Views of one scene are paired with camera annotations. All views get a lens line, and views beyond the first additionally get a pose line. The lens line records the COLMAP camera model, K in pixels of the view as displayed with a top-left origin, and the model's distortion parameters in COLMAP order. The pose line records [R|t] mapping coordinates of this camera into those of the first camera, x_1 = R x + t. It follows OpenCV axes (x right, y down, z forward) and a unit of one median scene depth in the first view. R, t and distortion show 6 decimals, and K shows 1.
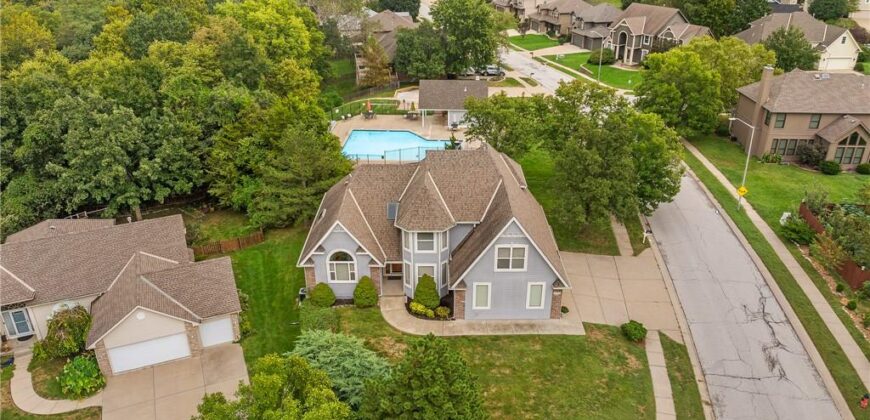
lens RADIAL K [[611.3, 0, 435.0], [0, 611.3, 210.0], [0, 0, 1]] dist [-0.009117, -0.000825]
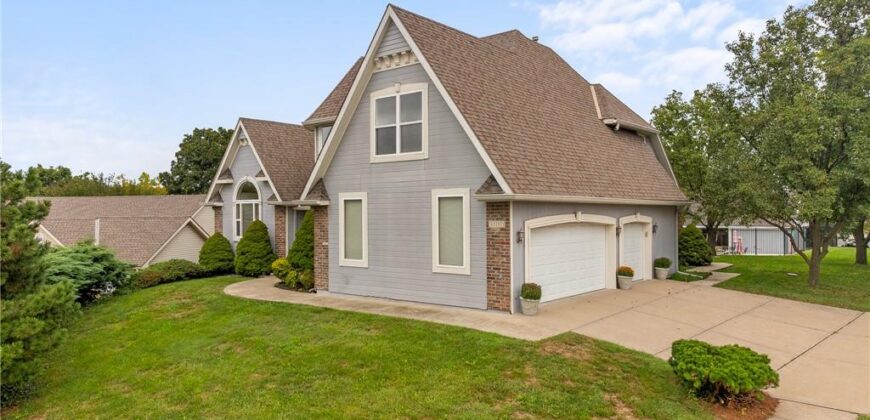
lens RADIAL K [[611.3, 0, 435.0], [0, 611.3, 210.0], [0, 0, 1]] dist [-0.009117, -0.000825]
pose [[0.762434, -0.010579, -0.646980, 0.405364], [-0.278259, 0.897333, -0.342587, 0.262297], [0.584180, 0.441227, 0.681213, 0.730080]]
